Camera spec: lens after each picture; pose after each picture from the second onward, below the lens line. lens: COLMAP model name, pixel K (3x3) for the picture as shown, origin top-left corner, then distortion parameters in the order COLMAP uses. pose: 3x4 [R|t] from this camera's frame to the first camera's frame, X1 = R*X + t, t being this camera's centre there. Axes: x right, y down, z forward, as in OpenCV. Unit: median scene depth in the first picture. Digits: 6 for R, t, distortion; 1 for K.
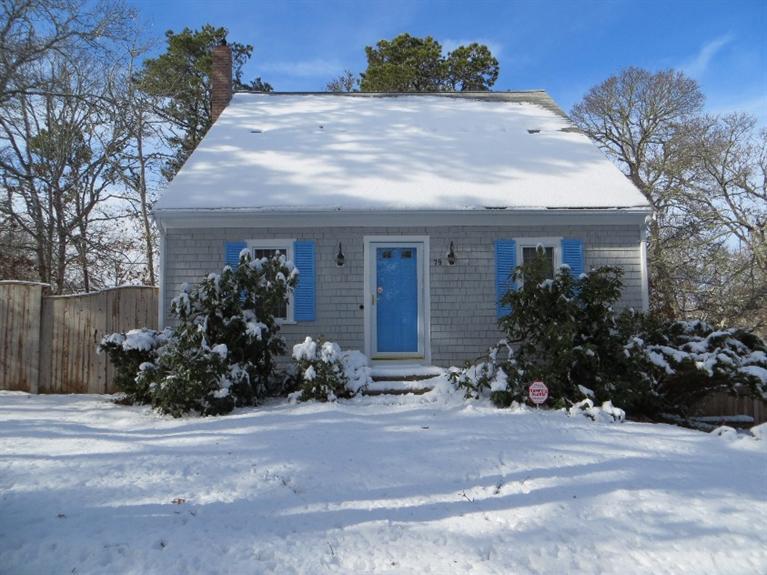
lens RADIAL K [[597.3, 0, 383.5], [0, 597.3, 287.5], [0, 0, 1]] dist [-0.009881, -0.002572]
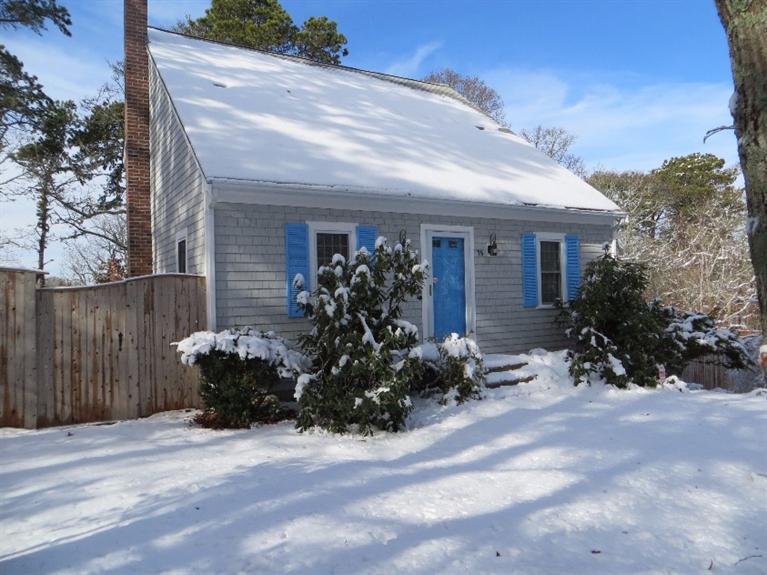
lens RADIAL K [[597.3, 0, 383.5], [0, 597.3, 287.5], [0, 0, 1]] dist [-0.009881, -0.002572]
pose [[0.861037, -0.005482, 0.508512, -0.578092], [-0.019699, 0.998832, 0.044123, -0.024968], [-0.508160, -0.048009, 0.859924, 0.196973]]
